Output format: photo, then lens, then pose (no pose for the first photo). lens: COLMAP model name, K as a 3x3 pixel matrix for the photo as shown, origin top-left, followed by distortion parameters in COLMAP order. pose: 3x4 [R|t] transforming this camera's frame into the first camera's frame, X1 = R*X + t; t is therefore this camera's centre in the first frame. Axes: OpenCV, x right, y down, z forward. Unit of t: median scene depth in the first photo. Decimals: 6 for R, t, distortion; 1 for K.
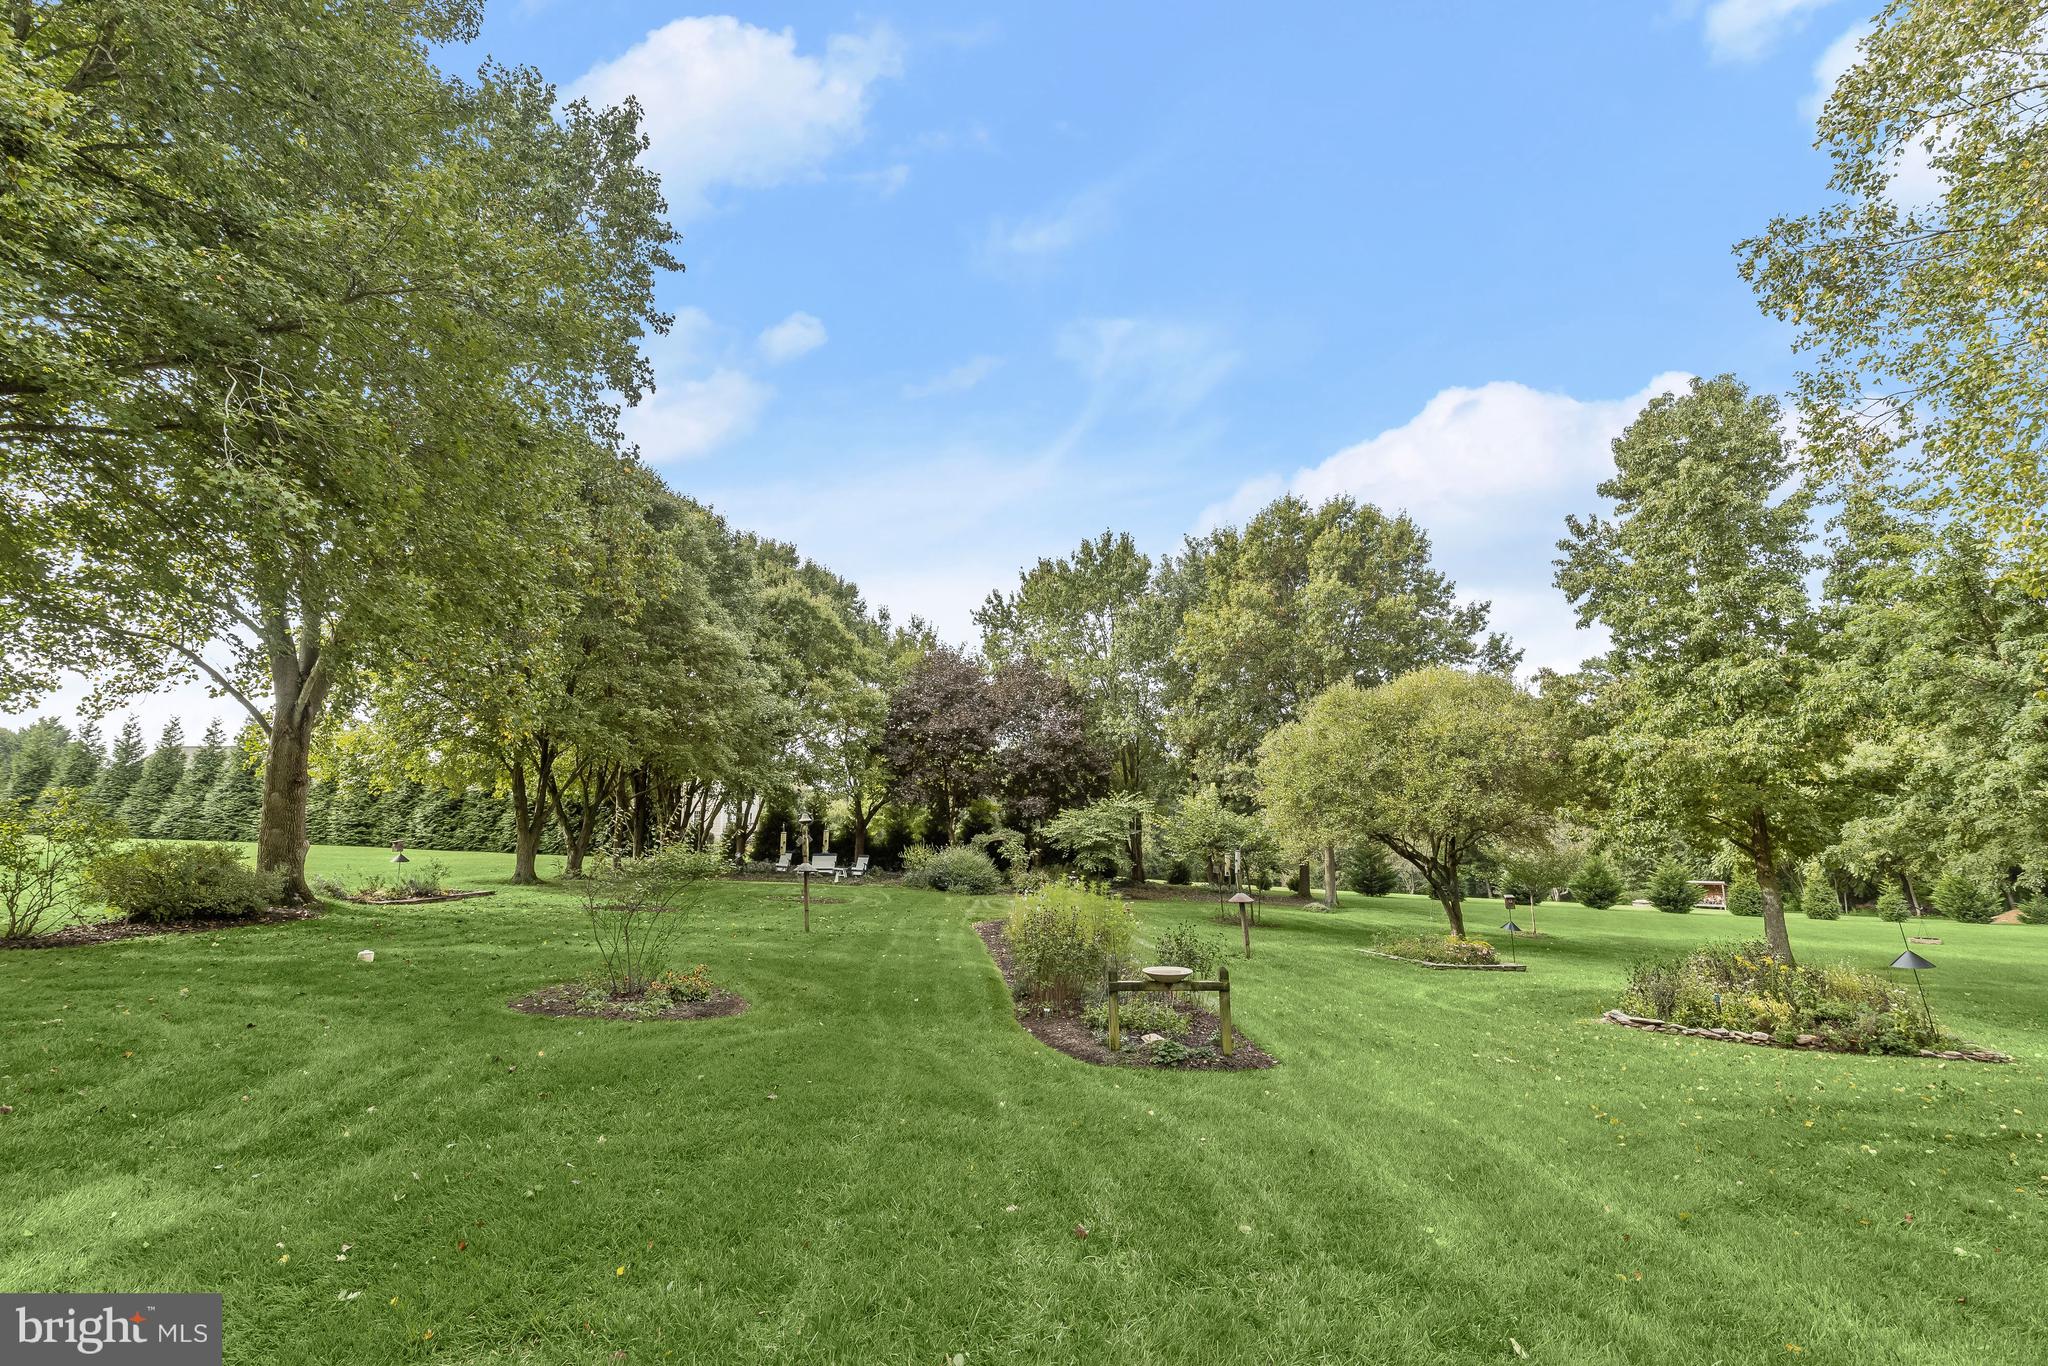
lens RADIAL K [[937.4, 0, 1027.2], [0, 937.4, 673.5], [0, 0, 1]] dist [0.007279, -0.001182]
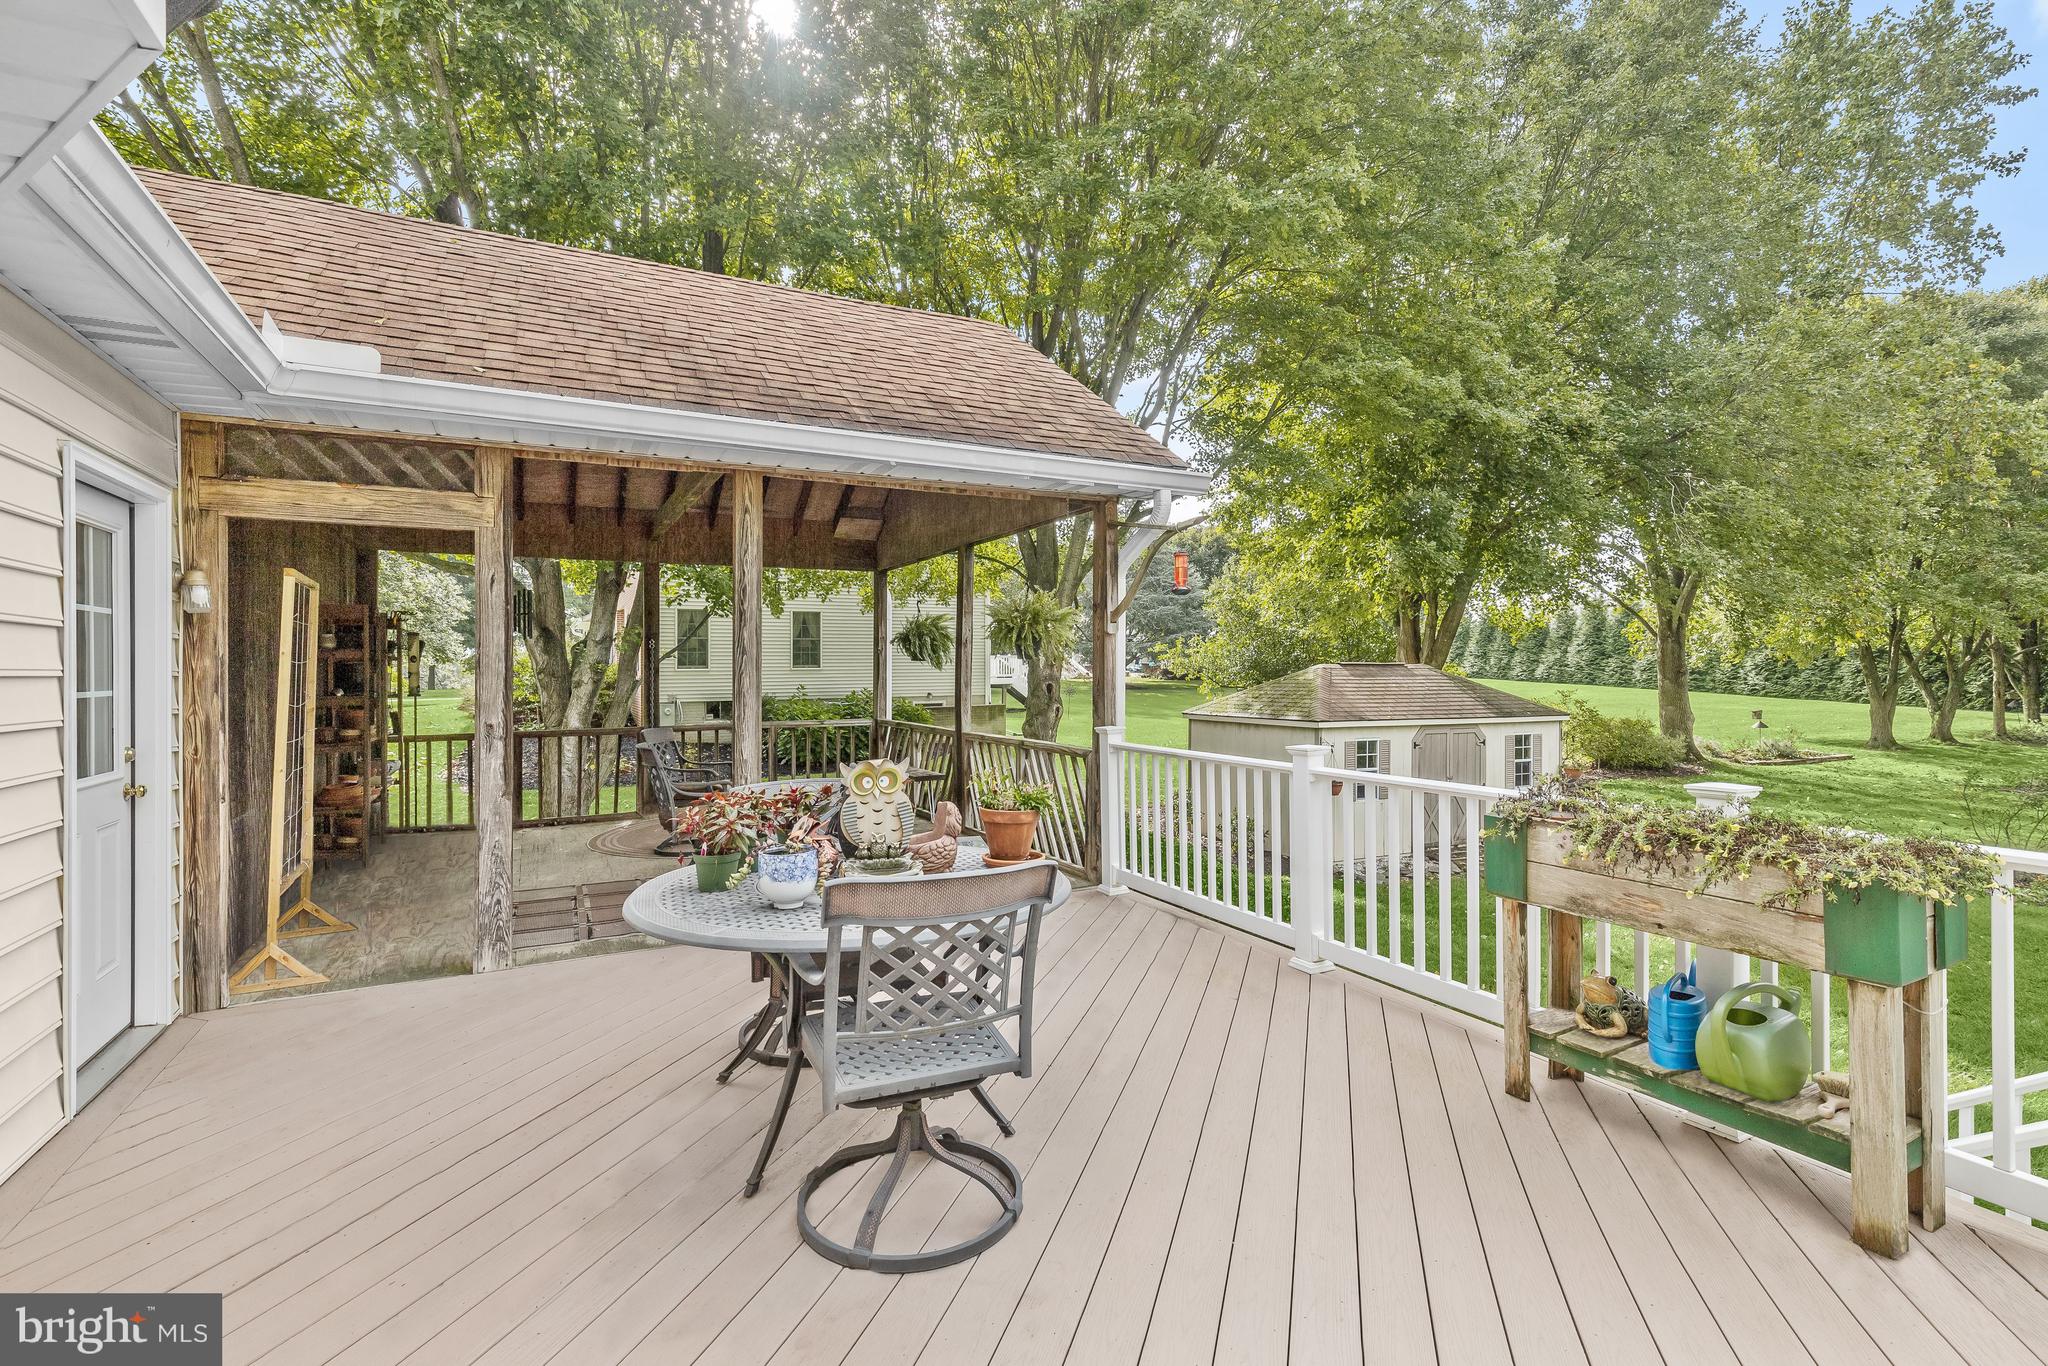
lens RADIAL K [[937.4, 0, 1025.8], [0, 937.4, 675.7], [0, 0, 1]] dist [0.007279, -0.001182]
pose [[0.354410, 0.009073, -0.935046, 0.078444], [0.166388, 0.983384, 0.072608, -0.065548], [0.920168, -0.181313, 0.347011, -0.166157]]
